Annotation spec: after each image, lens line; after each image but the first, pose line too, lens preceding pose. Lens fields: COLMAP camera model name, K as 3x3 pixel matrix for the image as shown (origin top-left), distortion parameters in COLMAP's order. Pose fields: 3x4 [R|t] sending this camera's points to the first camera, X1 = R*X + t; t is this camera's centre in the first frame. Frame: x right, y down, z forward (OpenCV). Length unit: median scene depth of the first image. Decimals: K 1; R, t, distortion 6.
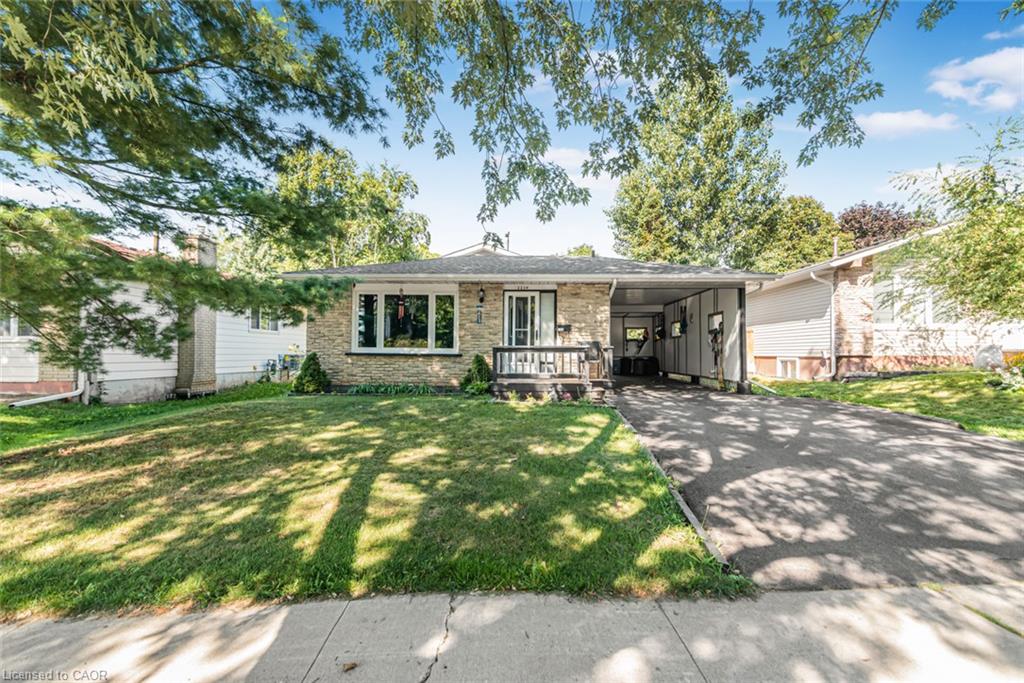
lens RADIAL K [[476.4, 0, 511.5], [0, 476.4, 342.5], [0, 0, 1]] dist [0.015894, -0.001502]
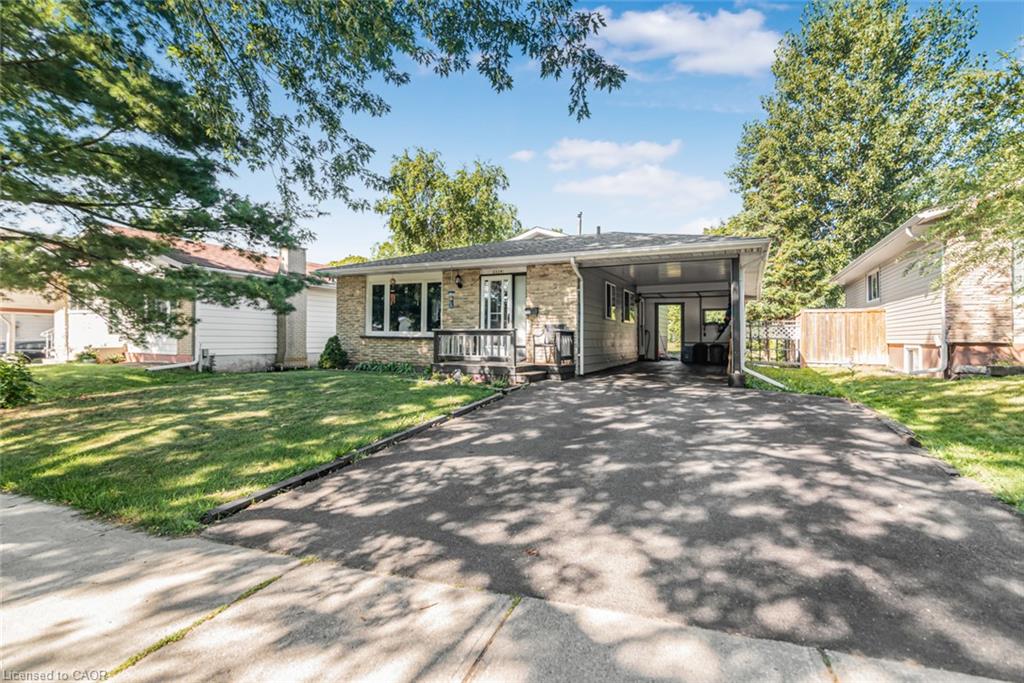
lens RADIAL K [[476.4, 0, 471.0], [0, 476.4, 335.7], [0, 0, 1]] dist [0.015894, -0.001502]
pose [[0.906166, 0.003167, -0.422910, 0.401959], [0.003081, 0.999896, 0.014090, 0.006018], [0.422911, -0.014071, 0.906062, 0.061068]]
